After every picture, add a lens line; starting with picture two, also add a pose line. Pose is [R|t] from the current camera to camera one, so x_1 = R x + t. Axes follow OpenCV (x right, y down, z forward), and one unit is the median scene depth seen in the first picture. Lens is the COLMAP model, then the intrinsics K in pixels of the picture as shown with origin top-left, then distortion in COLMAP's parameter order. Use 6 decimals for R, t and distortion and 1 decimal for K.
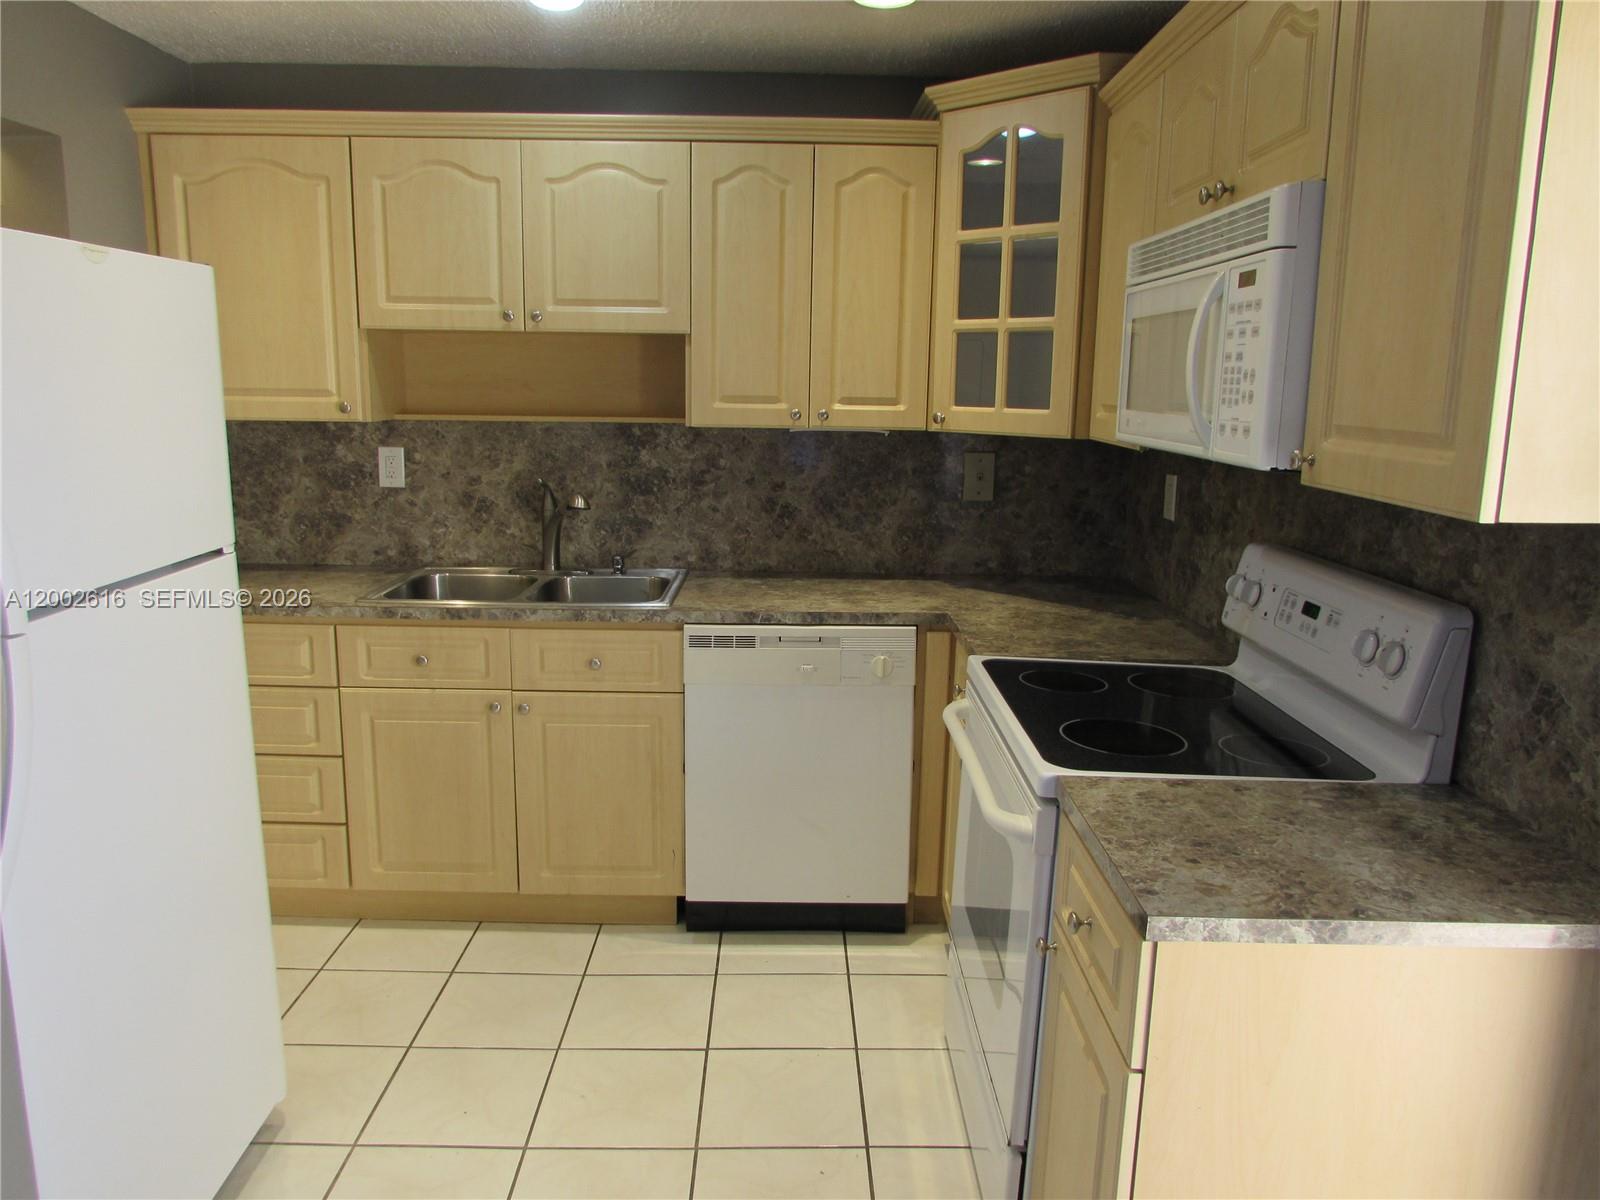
lens RADIAL K [[1140.5, 0, 802.2], [0, 1140.5, 601.0], [0, 0, 1]] dist [-0.011677, -0.000718]
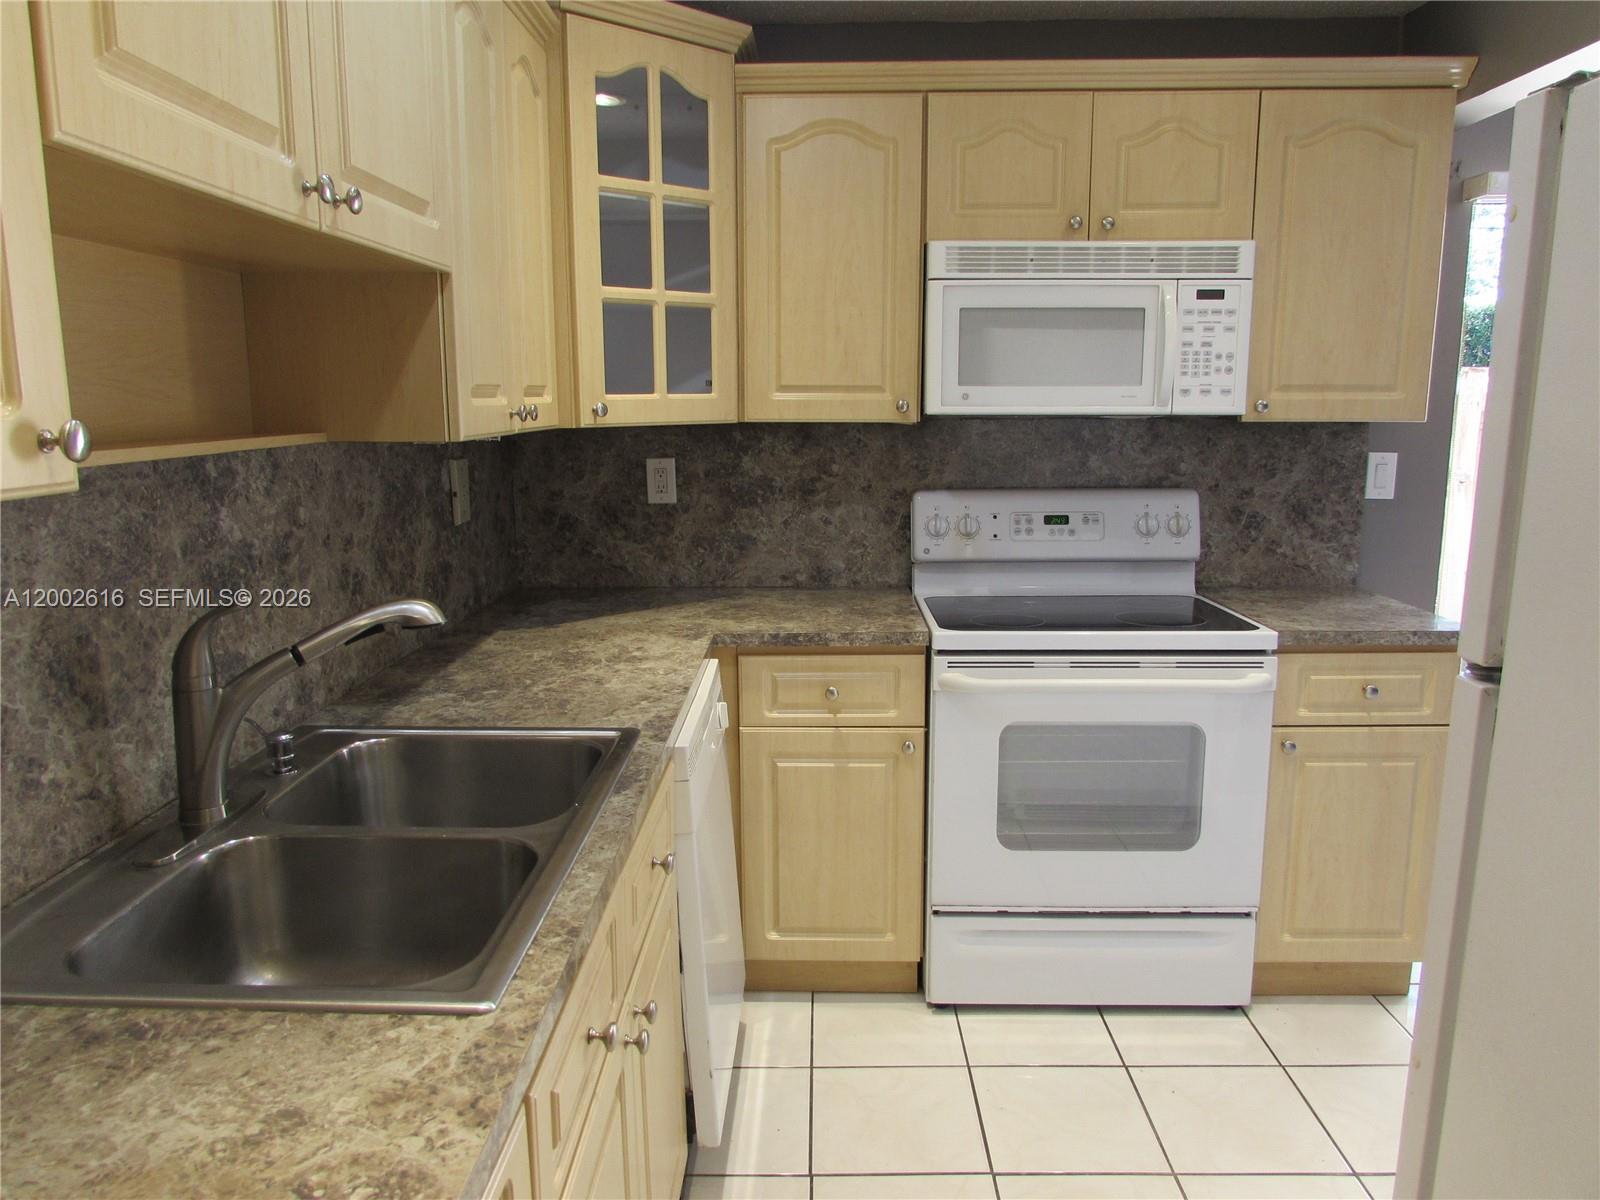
lens RADIAL K [[1140.5, 0, 801.7], [0, 1140.5, 594.6], [0, 0, 1]] dist [-0.011677, -0.000718]
pose [[0.026092, -0.193885, 0.980677, -0.705075], [0.194123, 0.963320, 0.185288, -0.162926], [-0.980630, 0.185537, 0.062772, 0.874012]]
